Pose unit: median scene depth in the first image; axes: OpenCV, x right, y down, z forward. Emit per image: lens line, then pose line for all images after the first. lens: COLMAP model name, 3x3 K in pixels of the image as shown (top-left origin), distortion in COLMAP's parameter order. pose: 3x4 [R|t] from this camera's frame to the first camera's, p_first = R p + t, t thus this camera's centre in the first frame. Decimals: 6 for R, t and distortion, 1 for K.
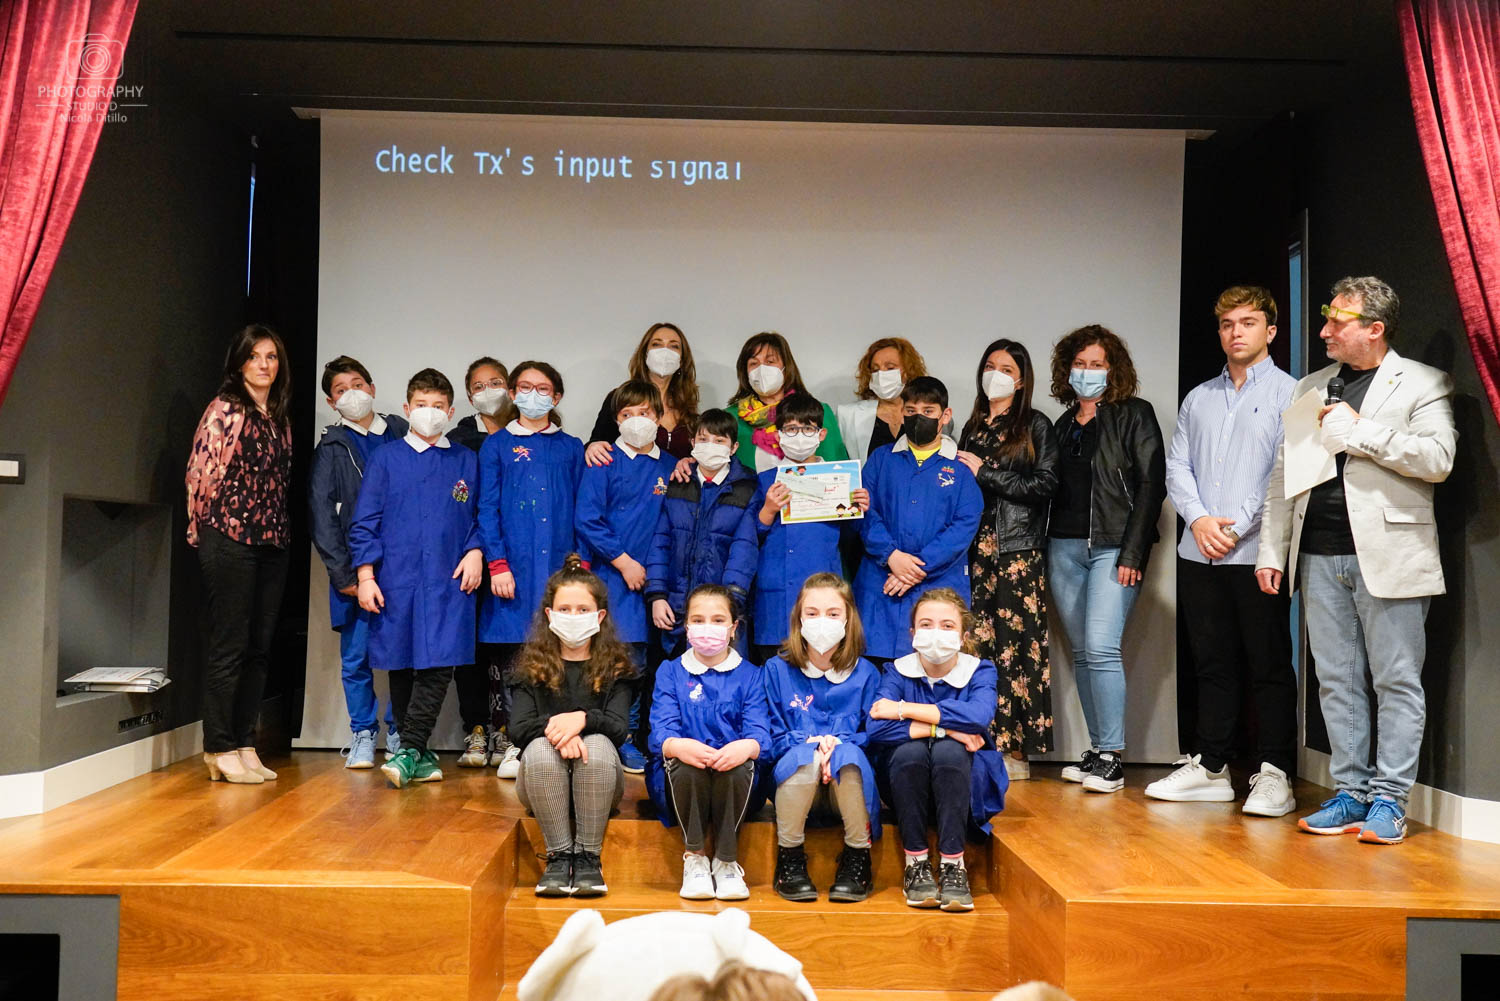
lens RADIAL K [[1754.0, 0, 750.0], [0, 1754.0, 500.5], [0, 0, 1]] dist [0.026664, 0.028831]
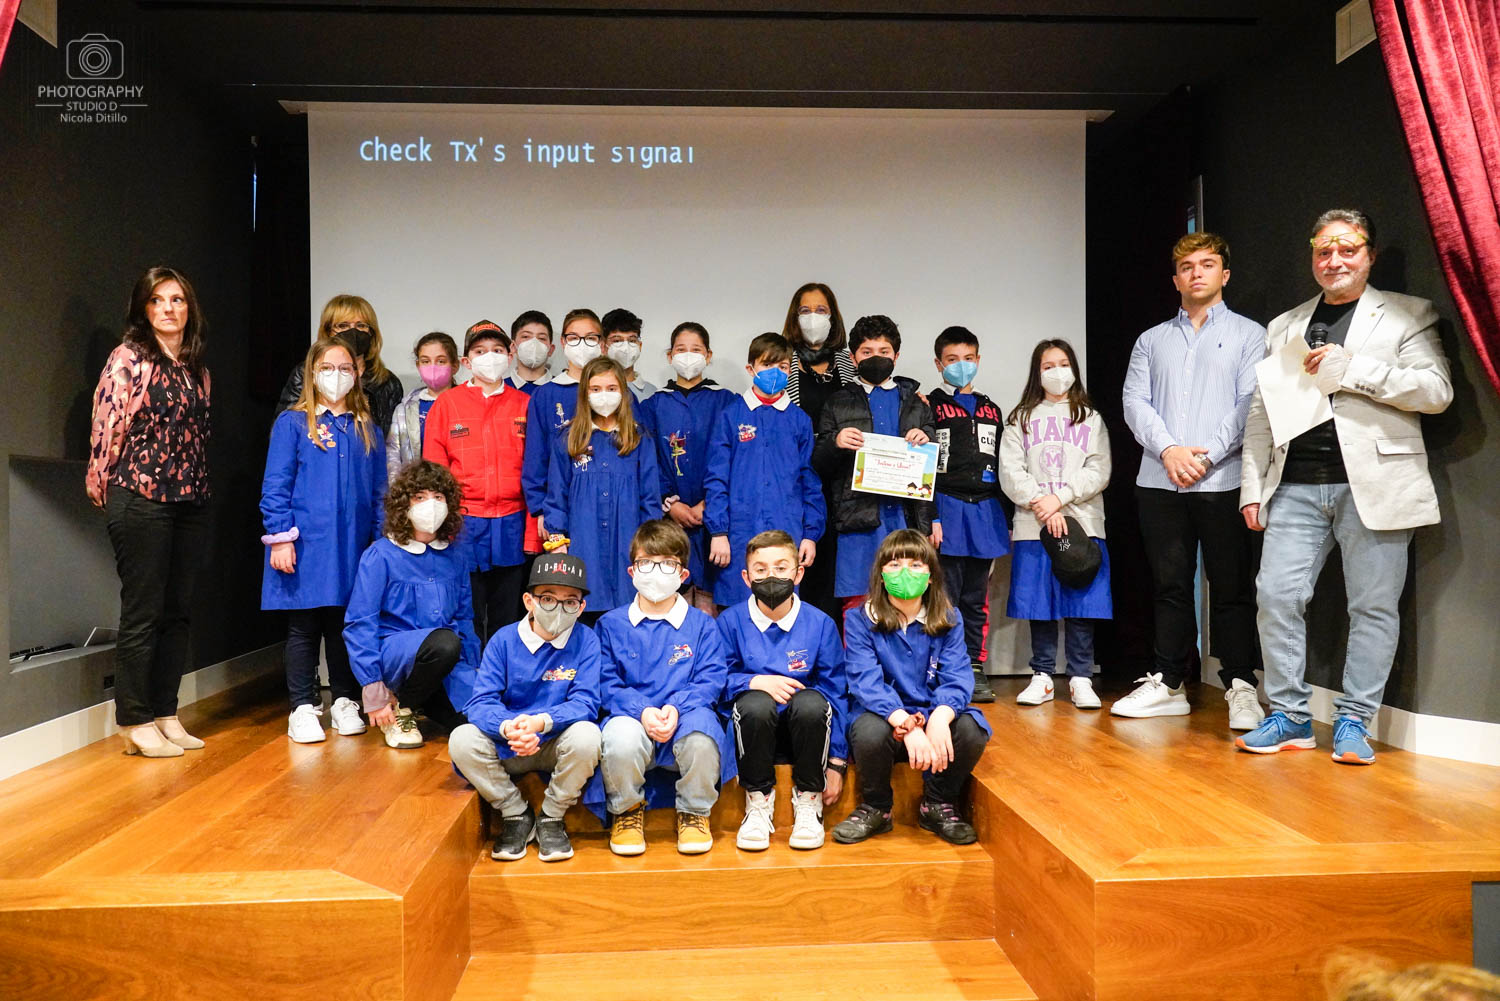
lens RADIAL K [[1110.1, 0, 747.3], [0, 1110.1, 500.2], [0, 0, 1]] dist [-0.004052, -0.001679]
pose [[0.998778, -0.028945, 0.040047, -0.007296], [0.027822, 0.999212, 0.028321, 0.015963], [-0.040835, -0.027172, 0.998796, 0.396903]]
